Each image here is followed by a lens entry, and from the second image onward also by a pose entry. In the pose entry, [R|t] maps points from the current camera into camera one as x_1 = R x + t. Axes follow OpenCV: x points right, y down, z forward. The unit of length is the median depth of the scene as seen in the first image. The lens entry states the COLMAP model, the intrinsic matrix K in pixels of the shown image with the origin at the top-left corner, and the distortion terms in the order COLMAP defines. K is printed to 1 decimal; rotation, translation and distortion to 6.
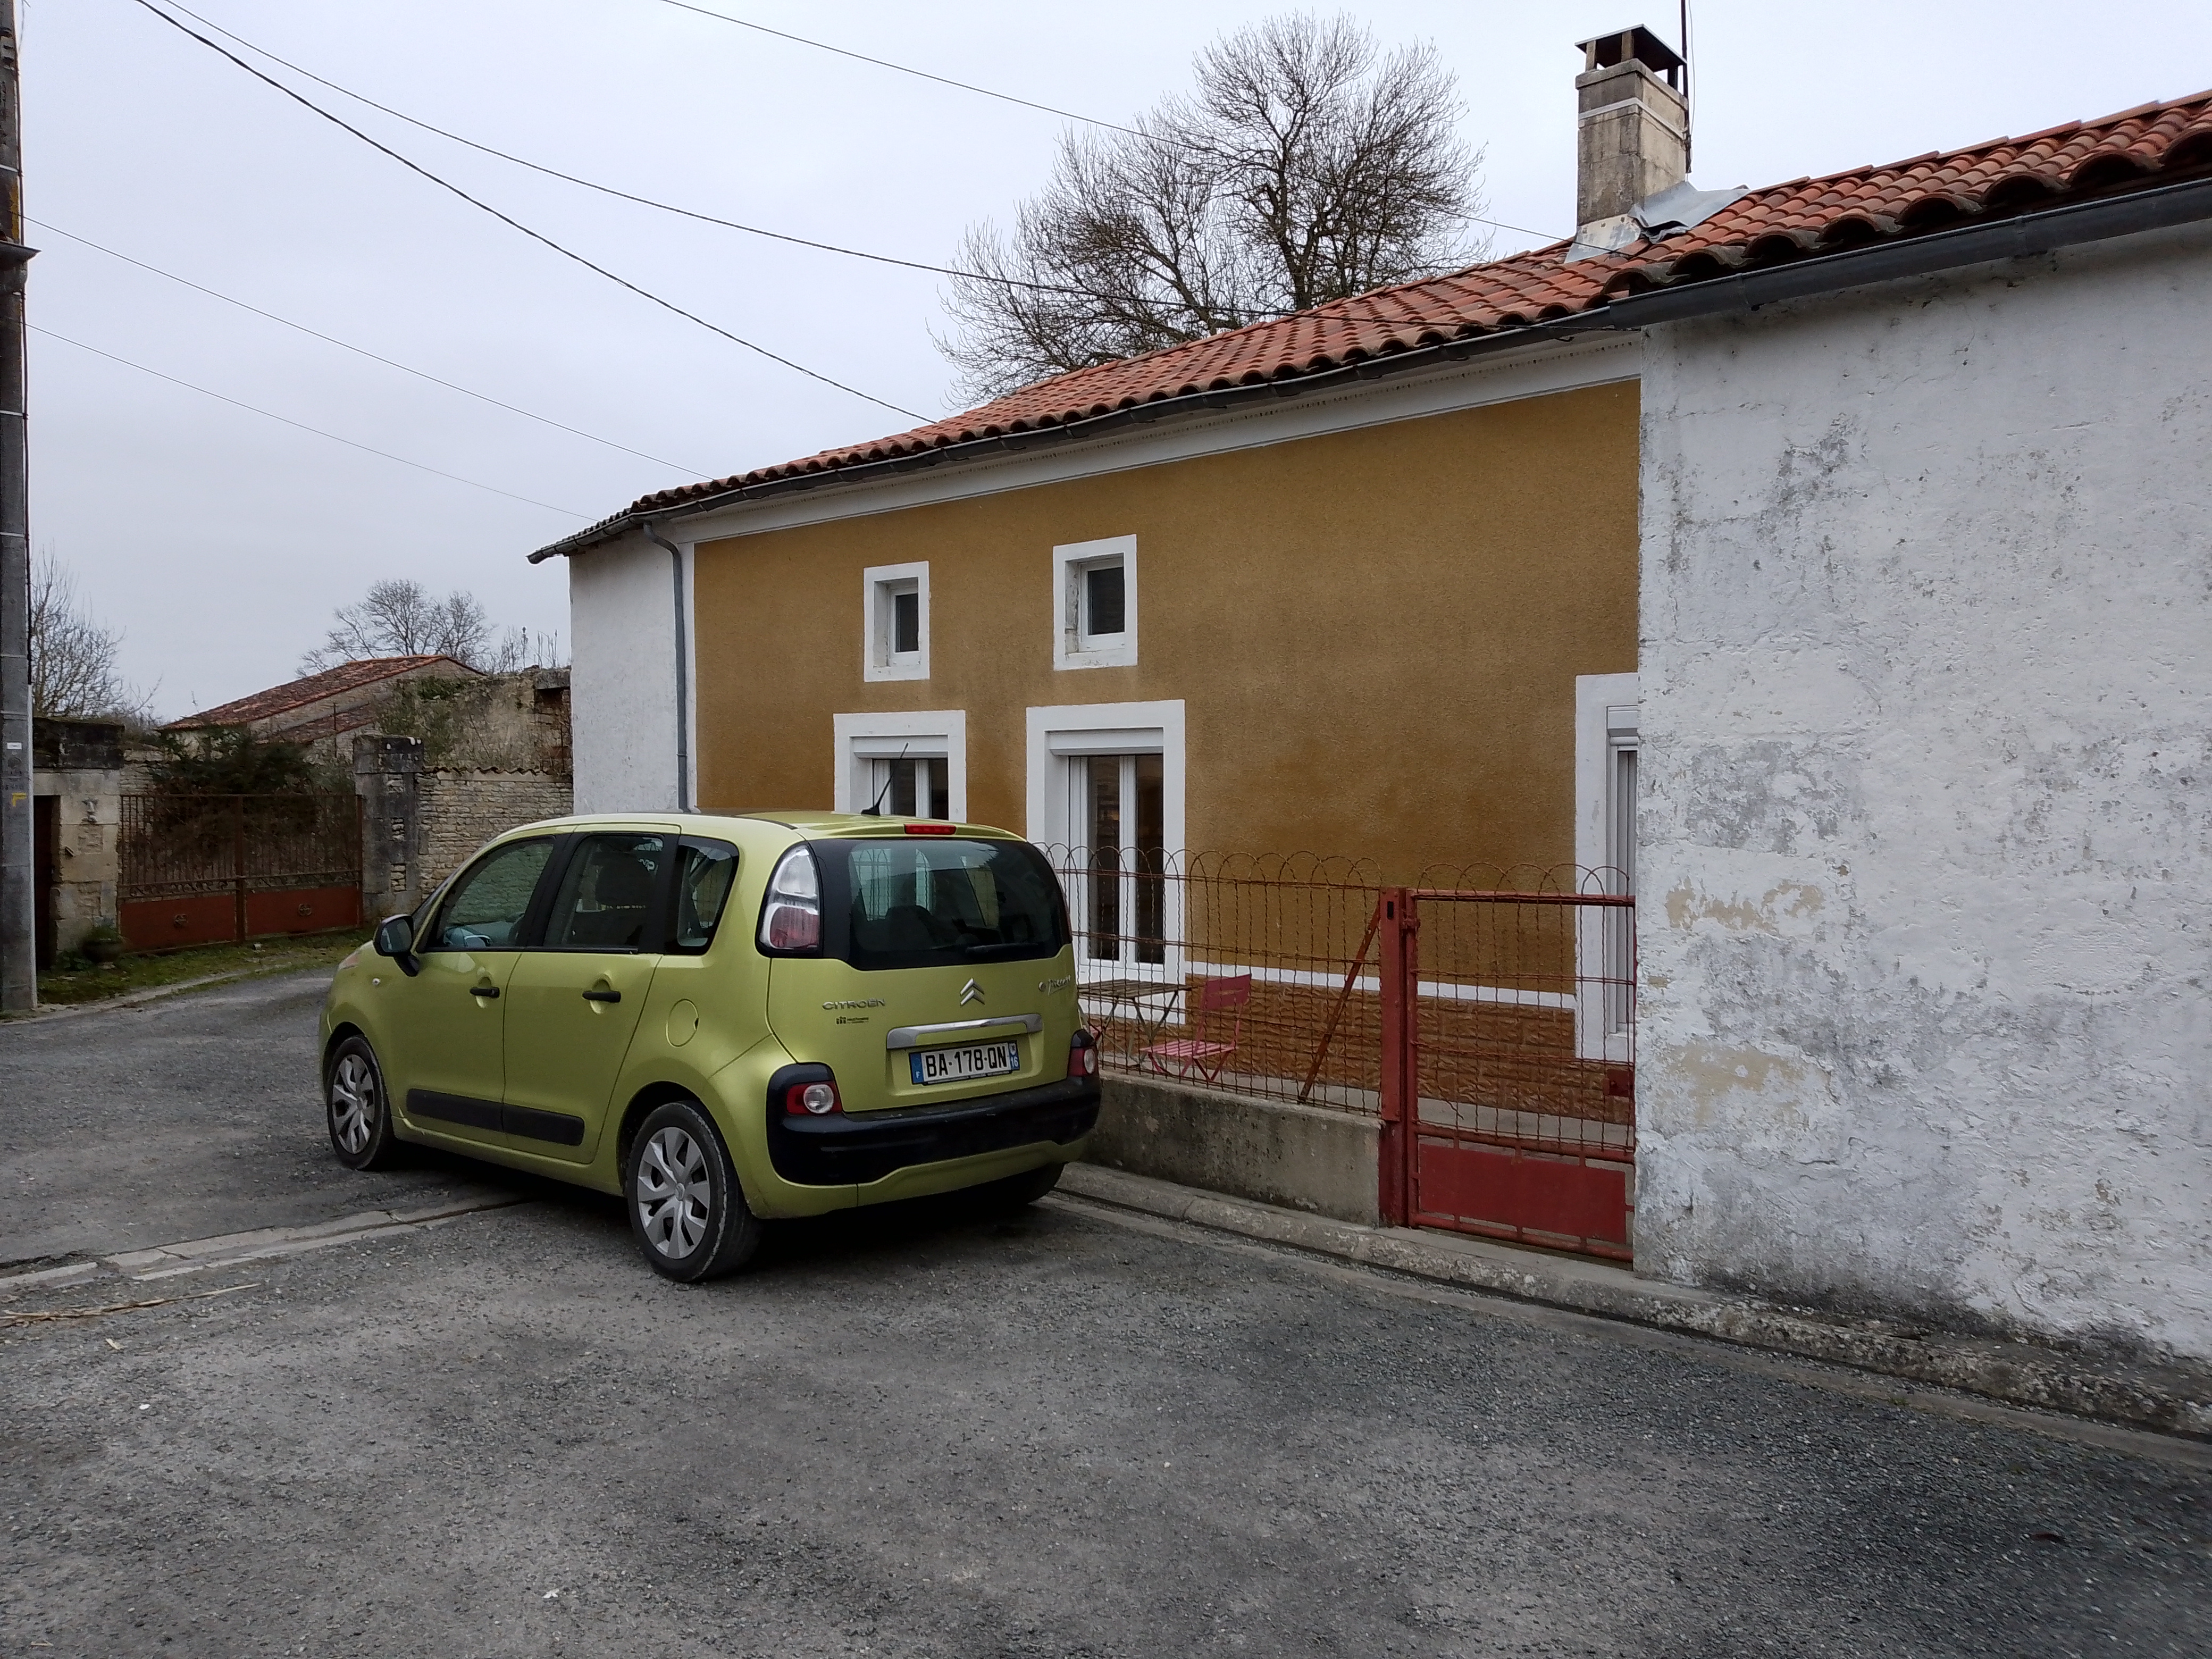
lens RADIAL K [[1610.3, 0, 1106.6], [0, 1610.3, 830.0], [0, 0, 1]] dist [0.010612, -0.010265]
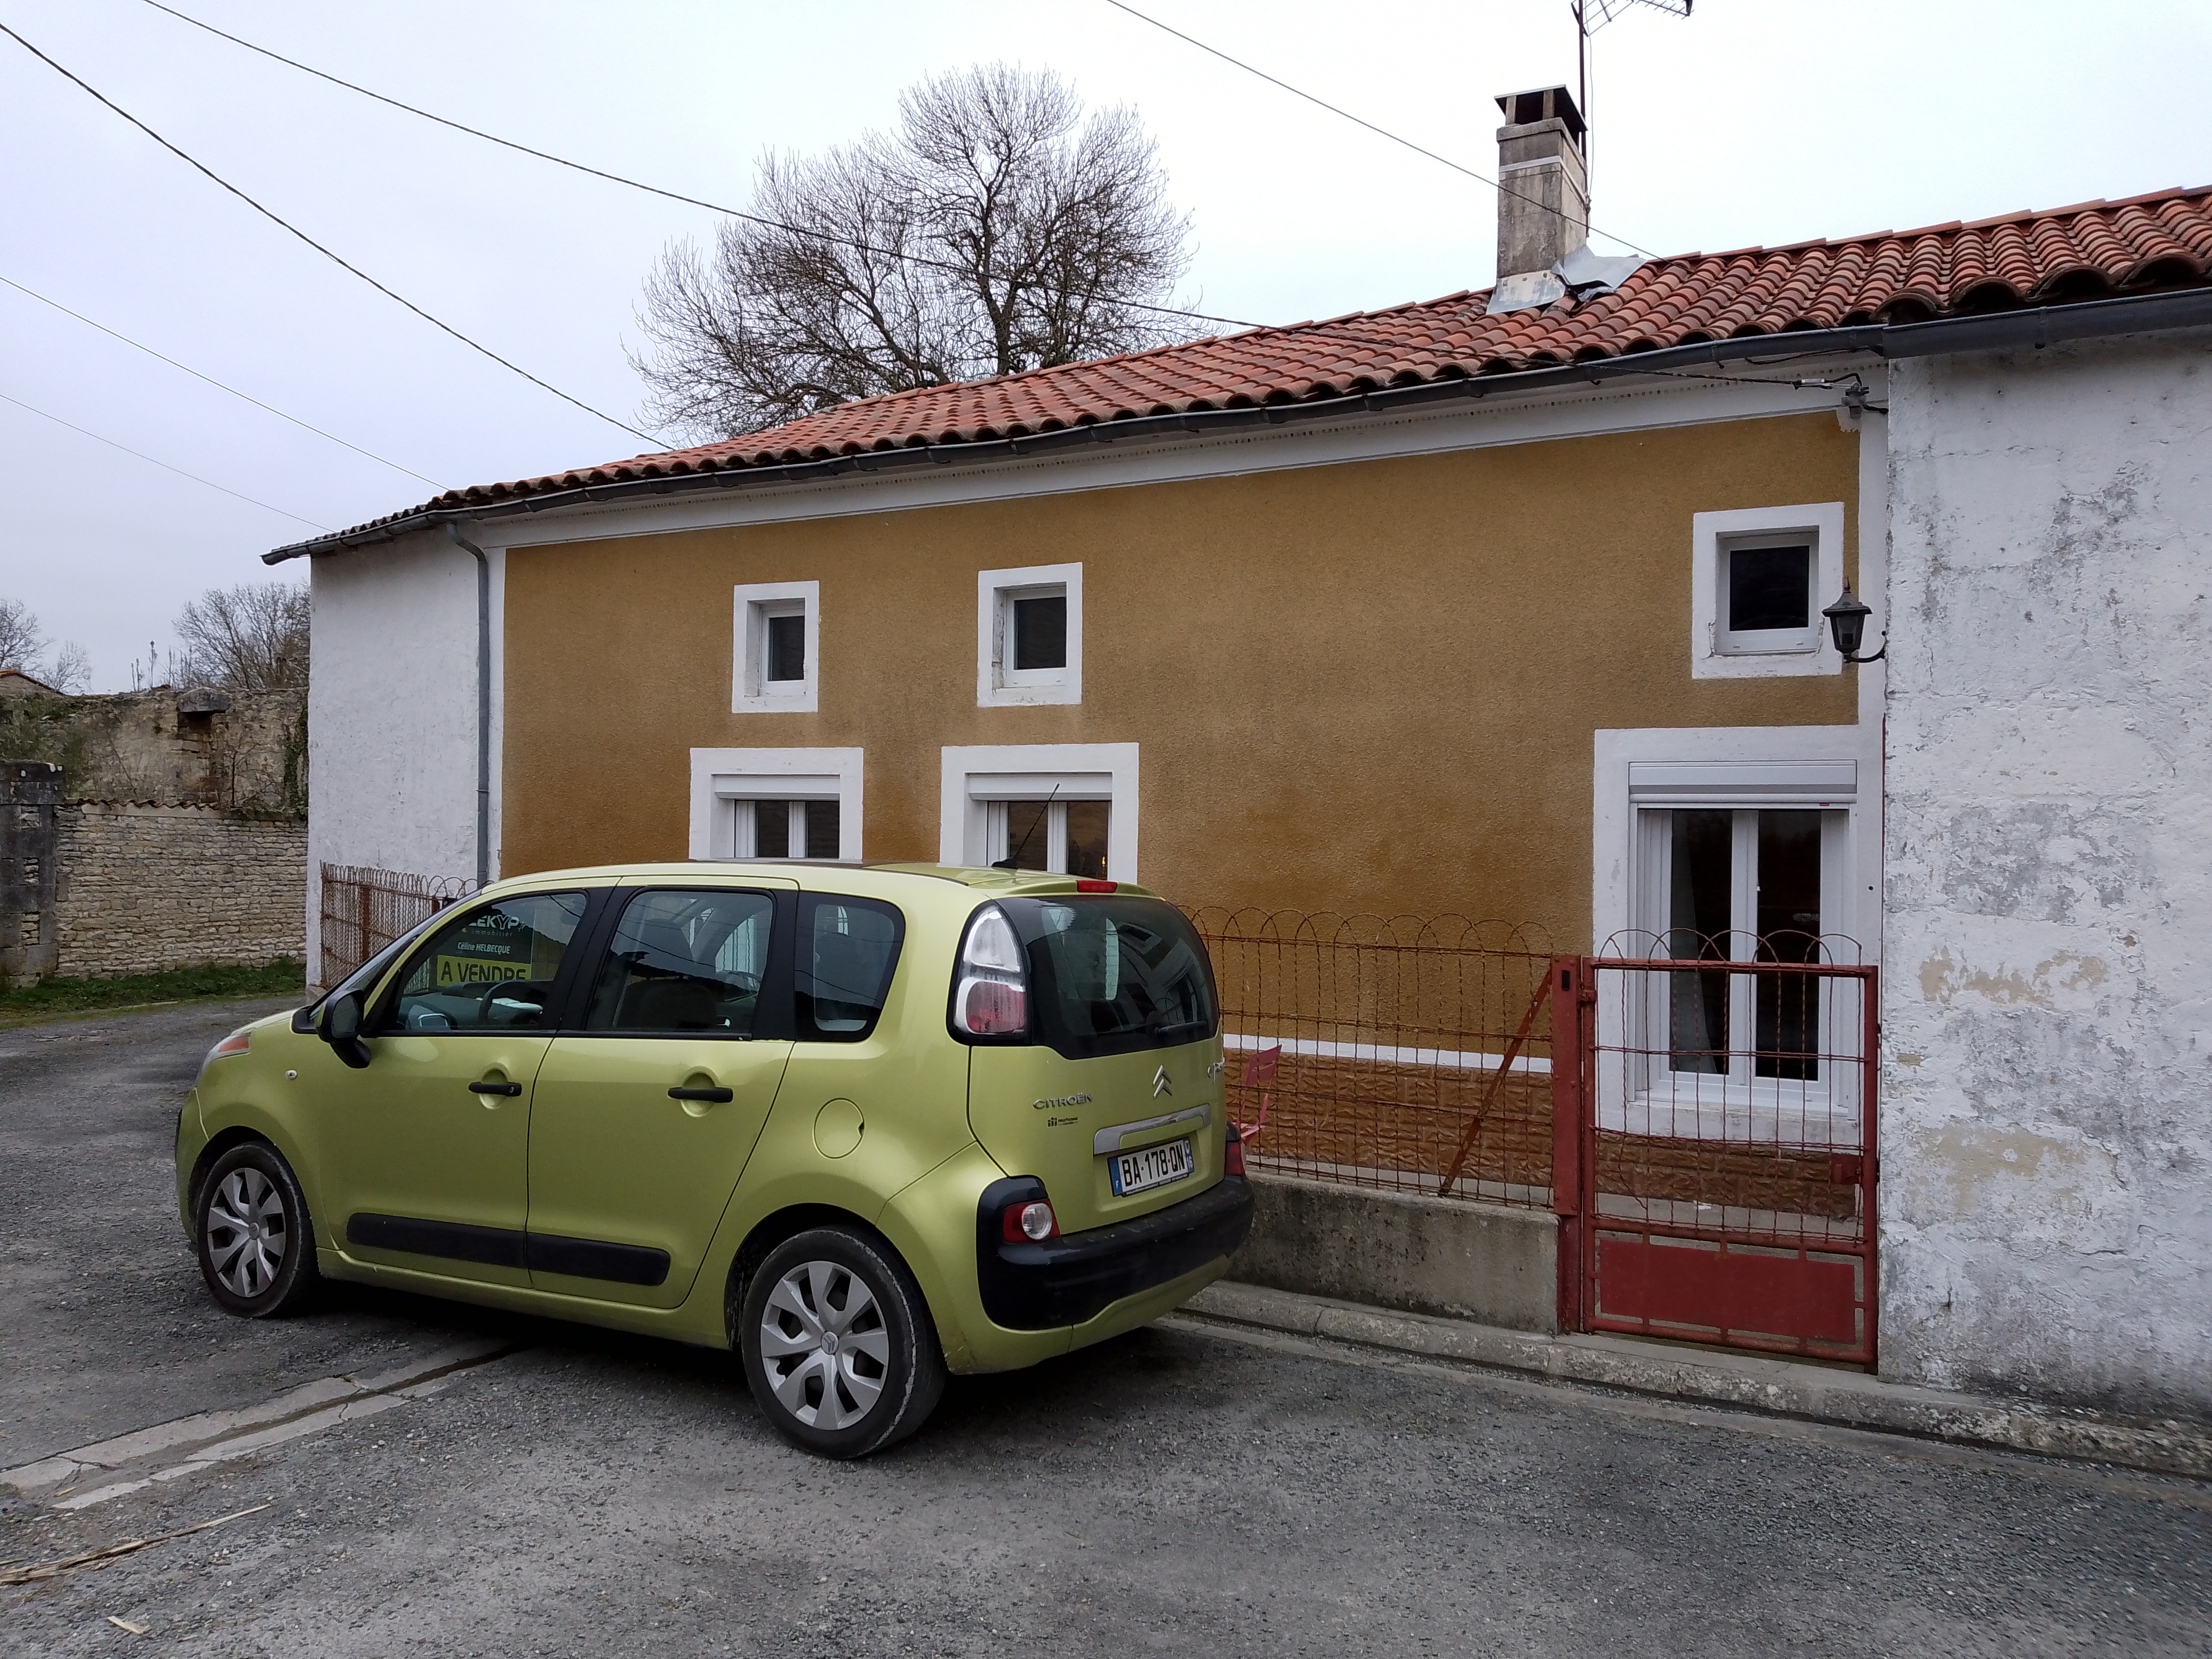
lens RADIAL K [[1623.1, 0, 1108.4], [0, 1623.1, 824.8], [0, 0, 1]] dist [-0.003615, 0.008405]
pose [[0.974988, 0.017555, 0.221565, -0.290964], [-0.010074, 0.999342, -0.034849, -0.003258], [-0.222031, 0.031745, 0.974523, 0.173200]]
